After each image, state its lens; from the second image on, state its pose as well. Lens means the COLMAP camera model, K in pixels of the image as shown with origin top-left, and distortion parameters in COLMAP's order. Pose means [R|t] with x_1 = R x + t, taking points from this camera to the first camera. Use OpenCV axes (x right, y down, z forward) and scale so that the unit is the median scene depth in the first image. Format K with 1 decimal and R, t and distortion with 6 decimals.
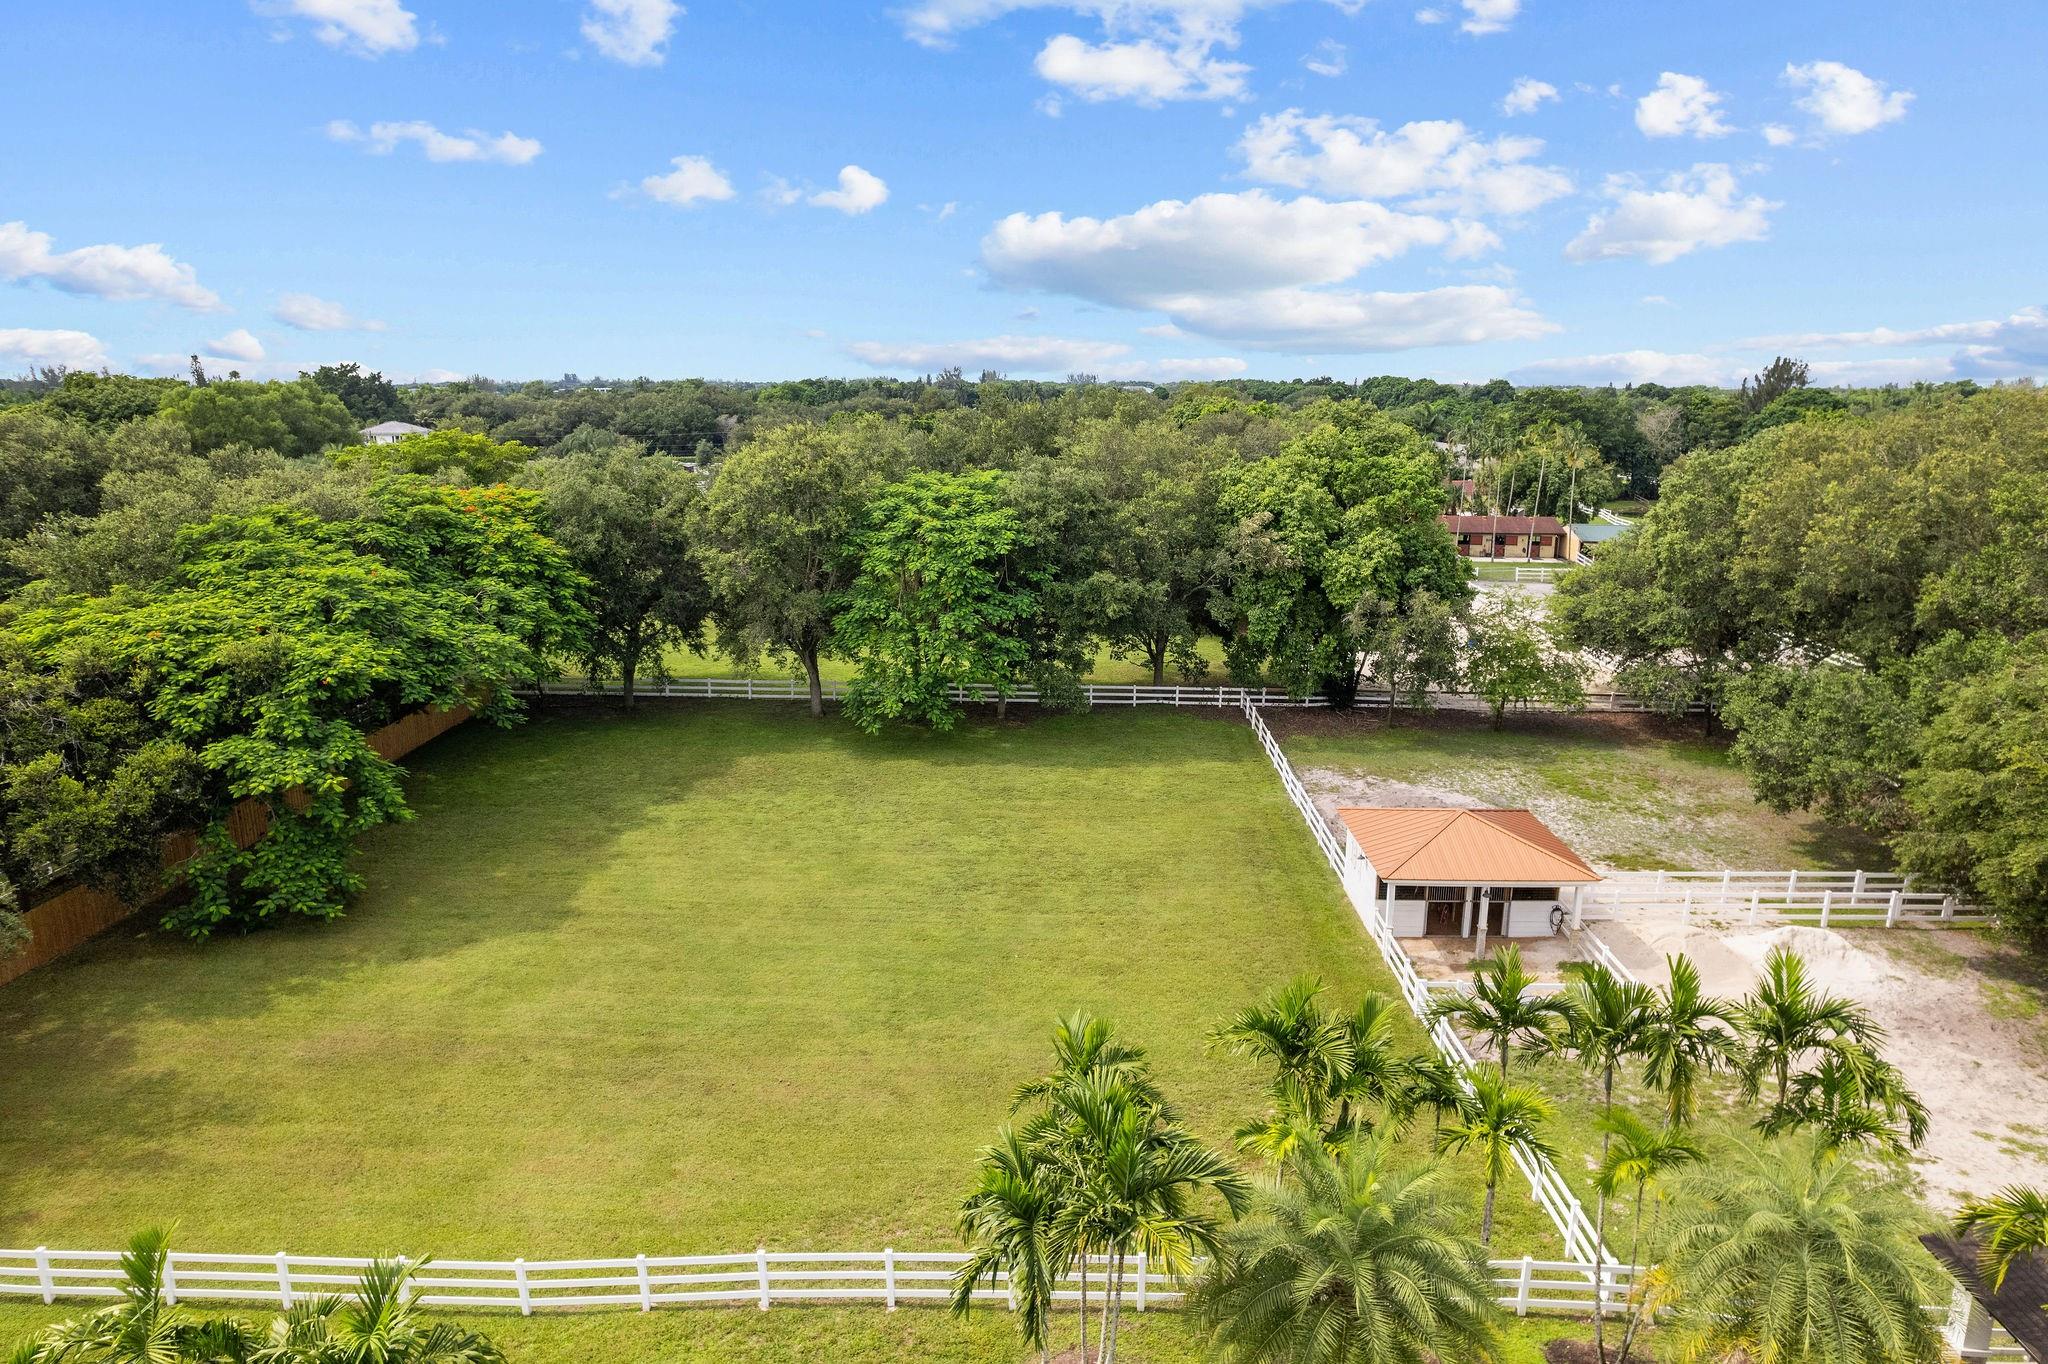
lens RADIAL K [[1345.5, 0, 1024.0], [0, 1345.5, 682.0], [0, 0, 1]] dist [-0.006409, -0.000879]
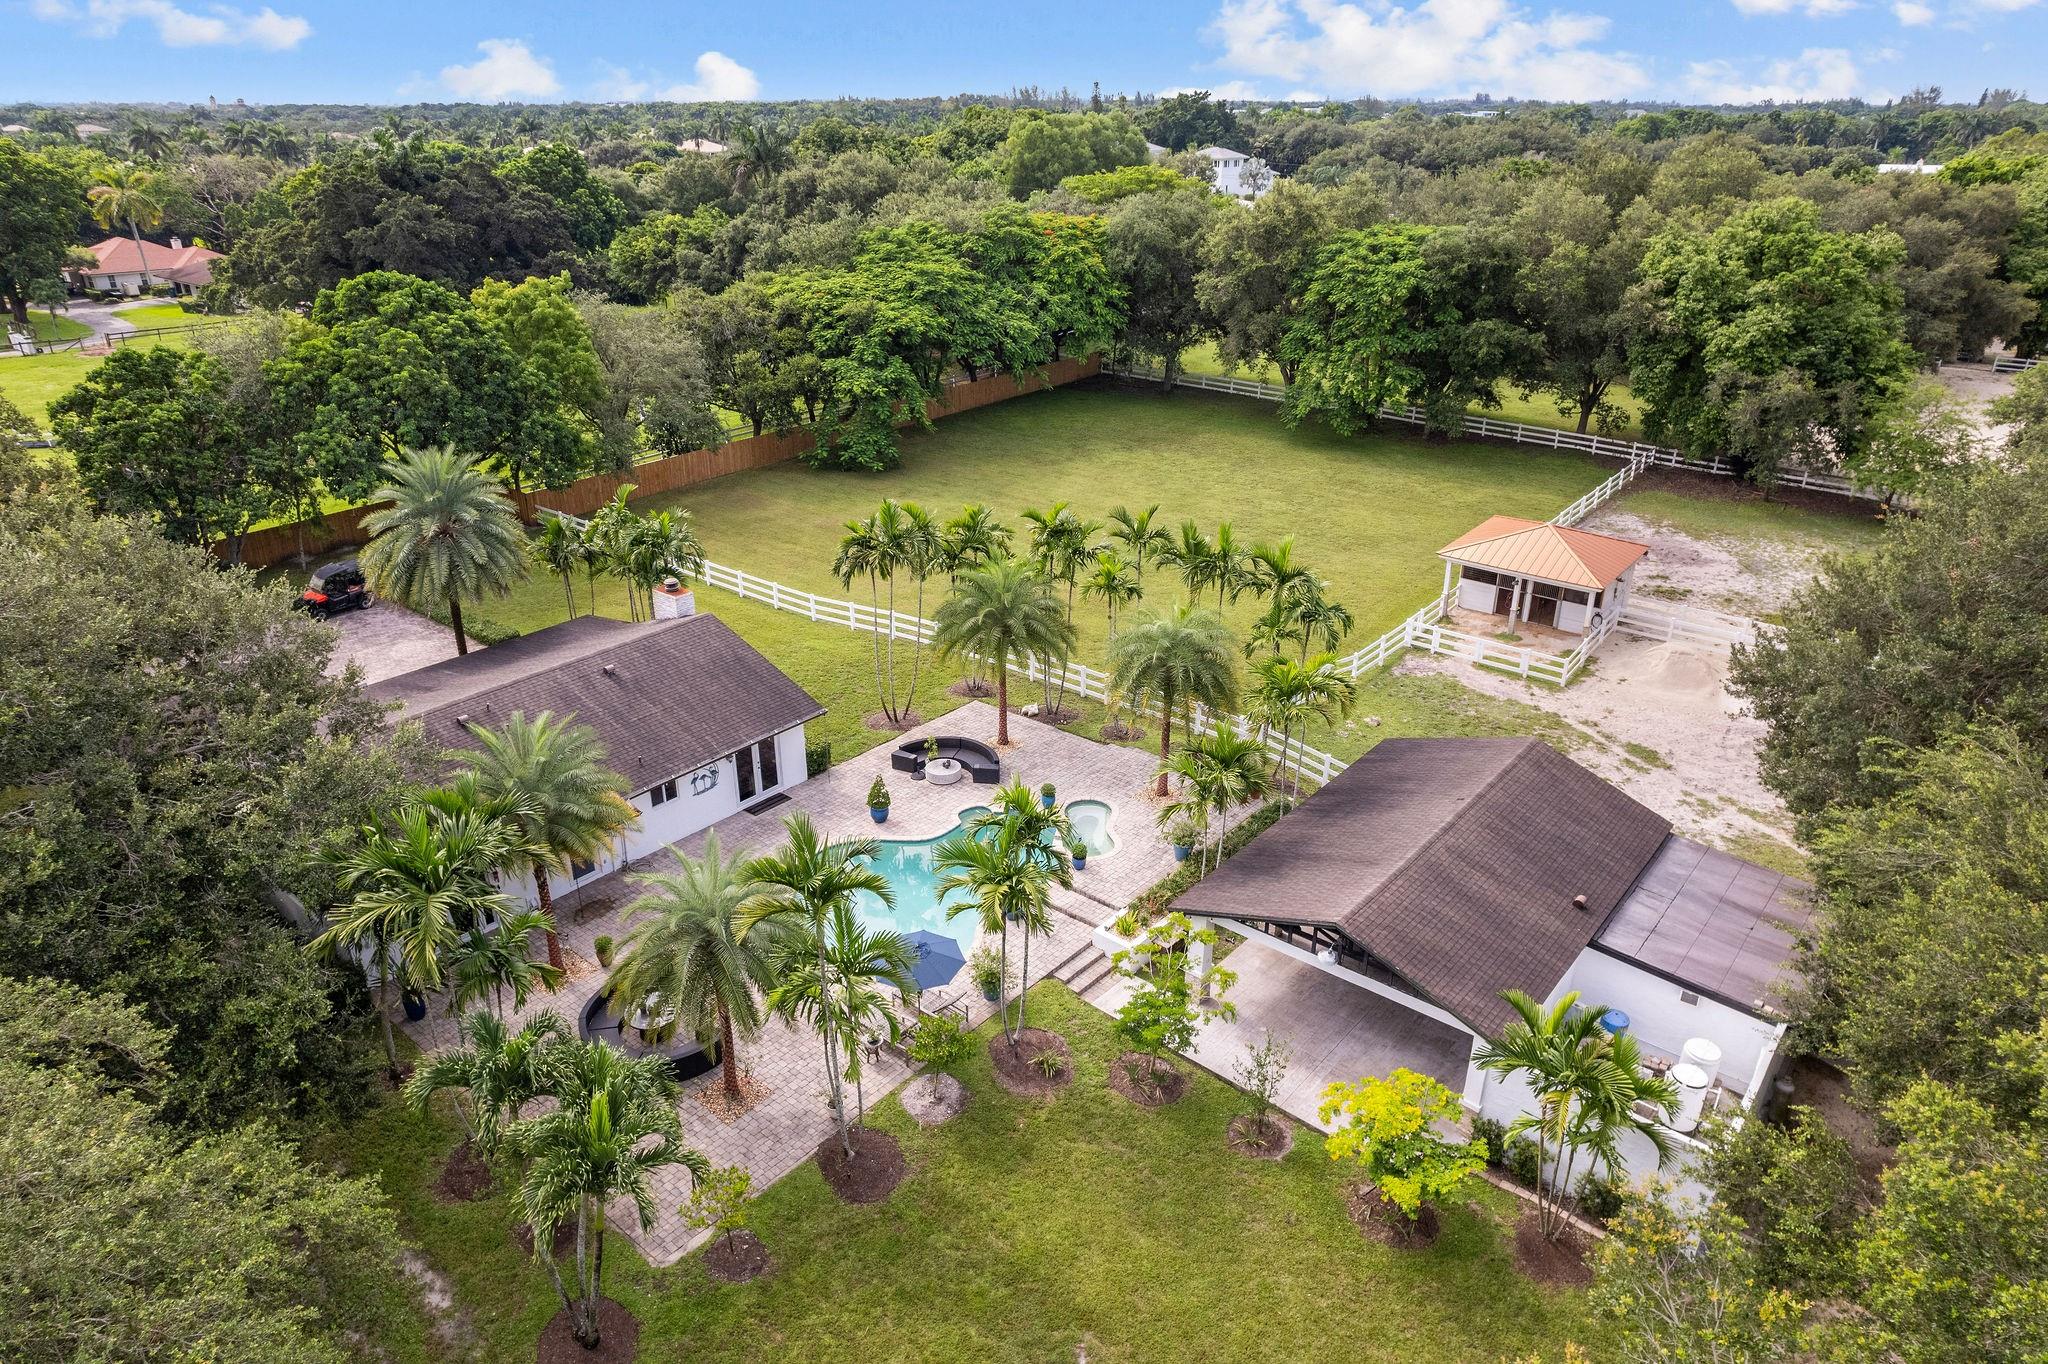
lens RADIAL K [[1382.2, 0, 1024.0], [0, 1382.2, 682.0], [0, 0, 1]] dist [-0.027379, -0.000679]
pose [[0.800538, 0.239586, -0.549306, 0.674448], [-0.134842, 0.965115, 0.224433, 0.013649], [0.583914, -0.105598, 0.804918, -0.351358]]
